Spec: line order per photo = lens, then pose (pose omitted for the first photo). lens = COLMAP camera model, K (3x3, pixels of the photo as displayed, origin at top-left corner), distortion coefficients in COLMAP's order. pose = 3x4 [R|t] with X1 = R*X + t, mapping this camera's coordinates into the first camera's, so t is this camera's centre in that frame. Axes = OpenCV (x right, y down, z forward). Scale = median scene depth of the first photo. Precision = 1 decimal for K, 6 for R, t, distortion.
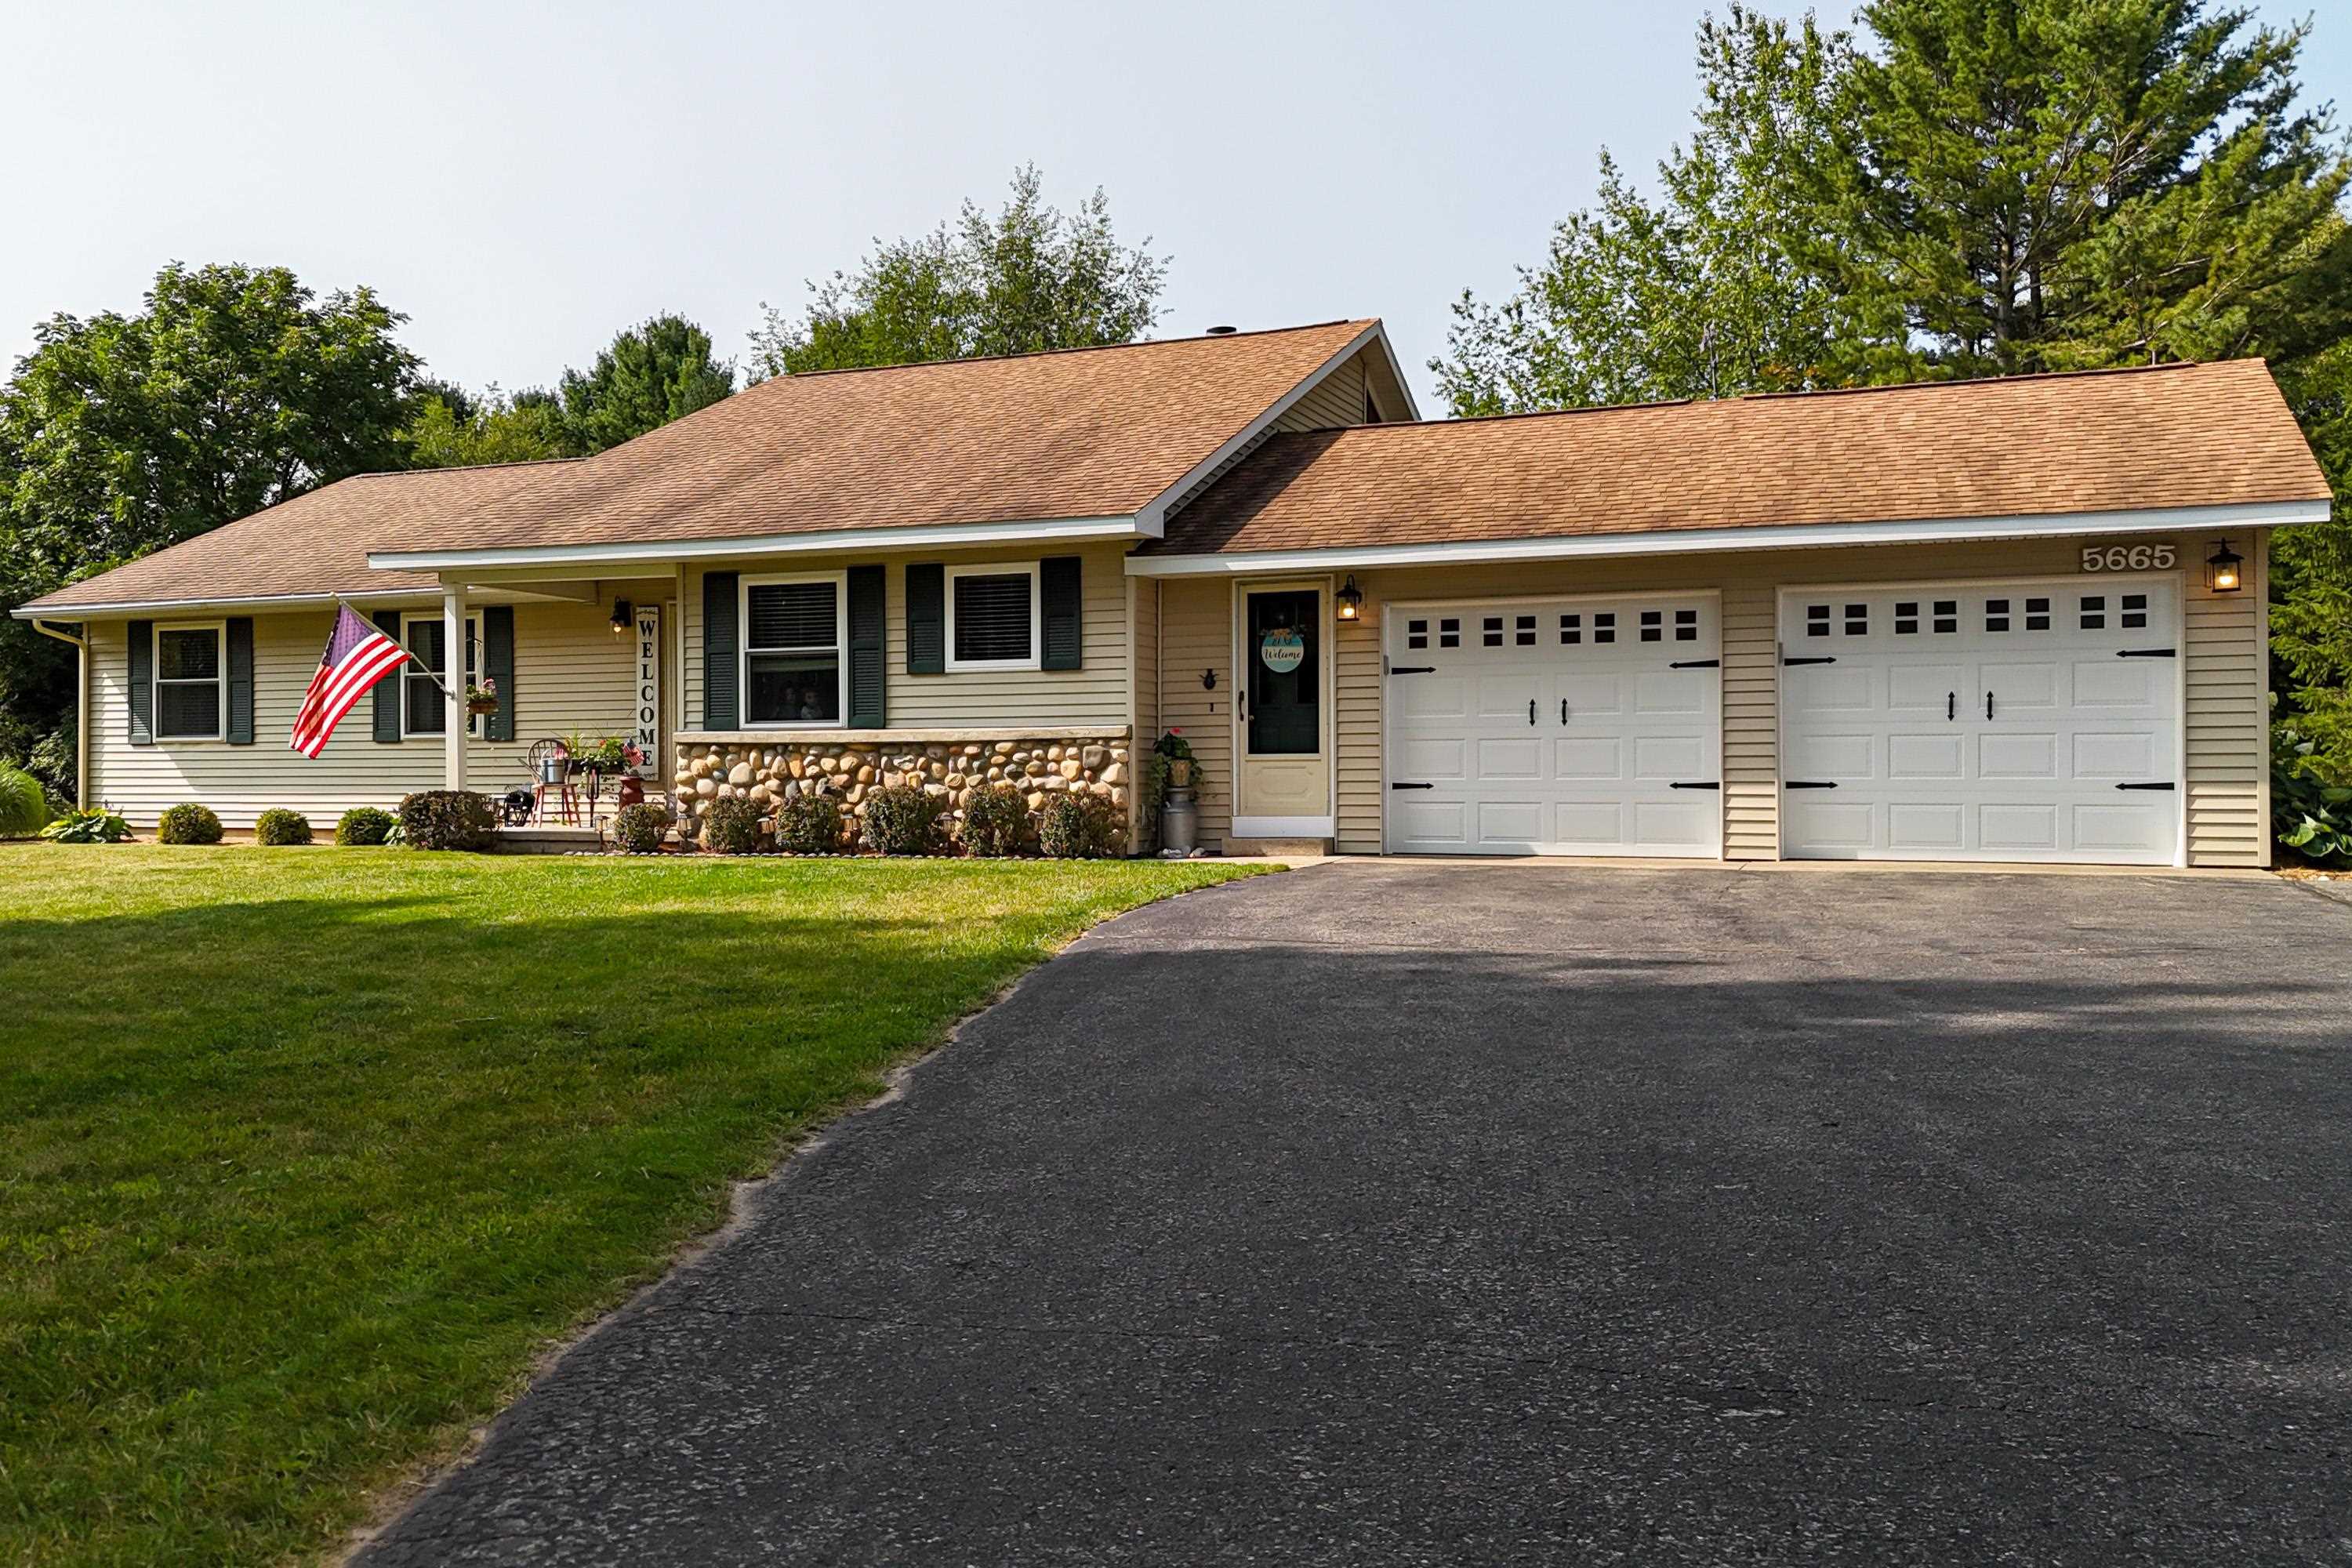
lens RADIAL K [[2031.3, 0, 1100.0], [0, 2031.3, 777.7], [0, 0, 1]] dist [0.039157, -0.000058]
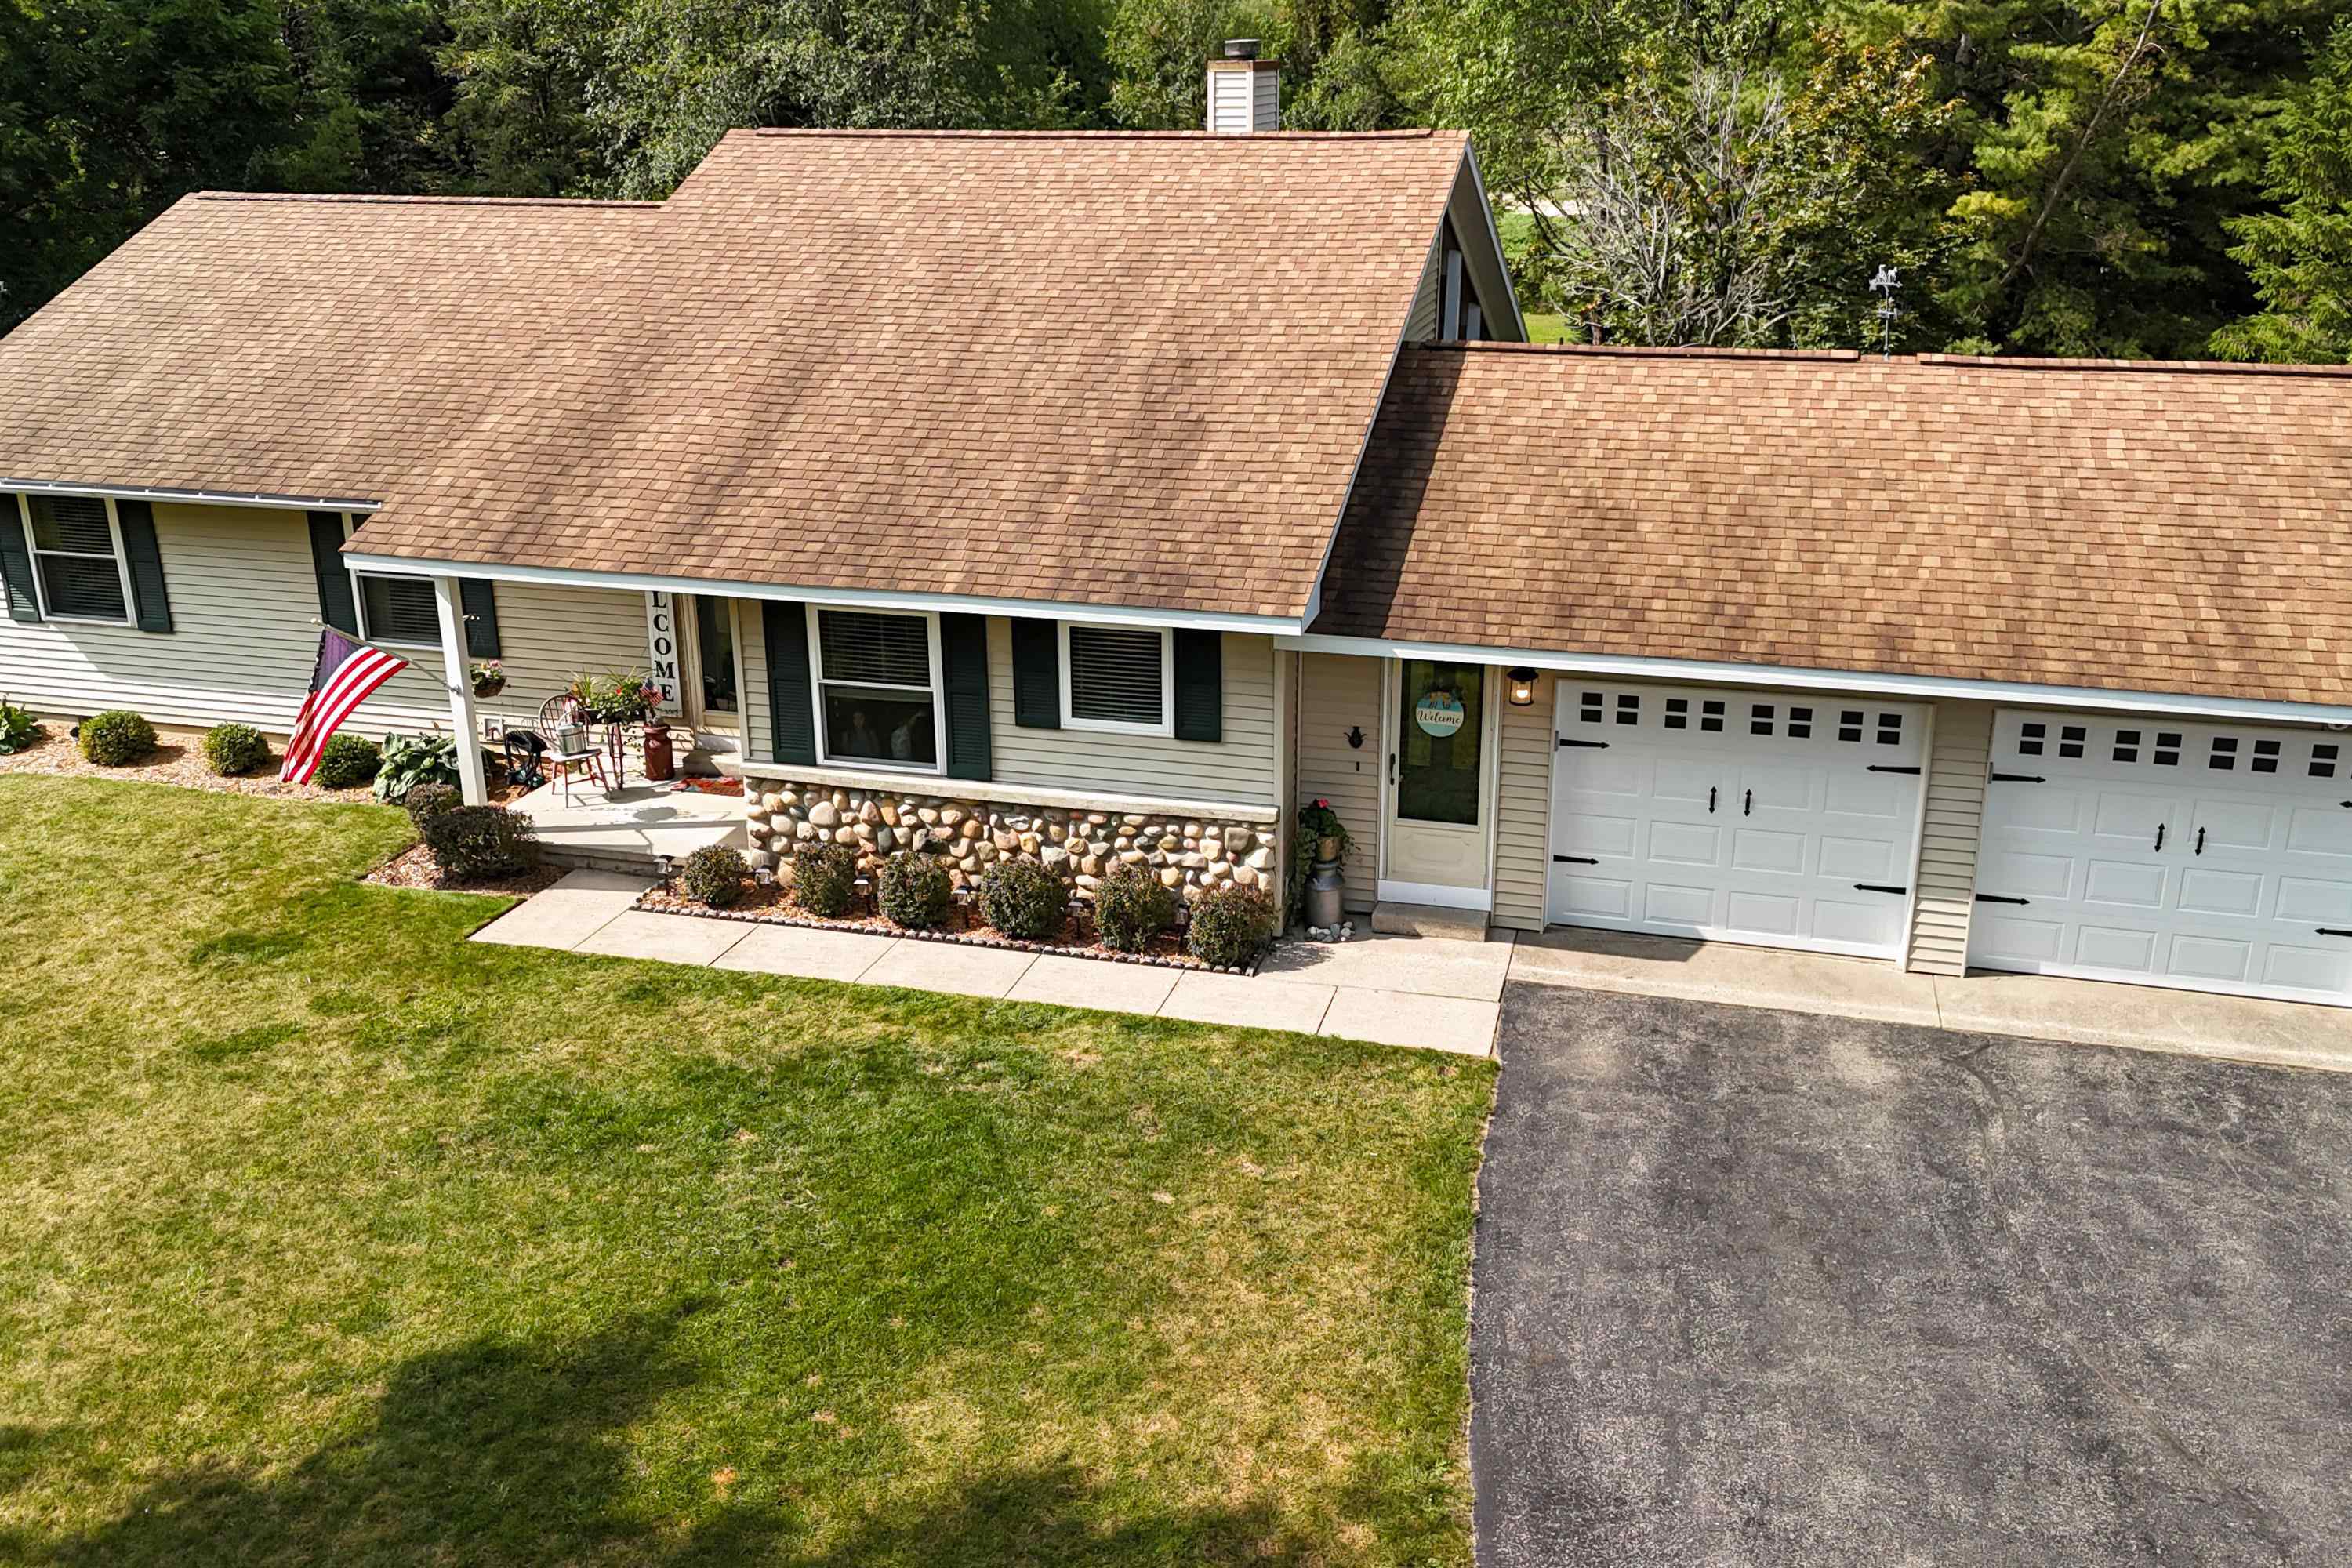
lens RADIAL K [[2071.0, 0, 1176.0], [0, 2071.0, 784.0], [0, 0, 1]] dist [0.038336, -0.016277]
pose [[0.991473, -0.047953, 0.121171, -0.137507], [0.004361, 0.941524, 0.336918, -0.336130], [-0.130241, -0.333516, 0.933705, 0.131119]]
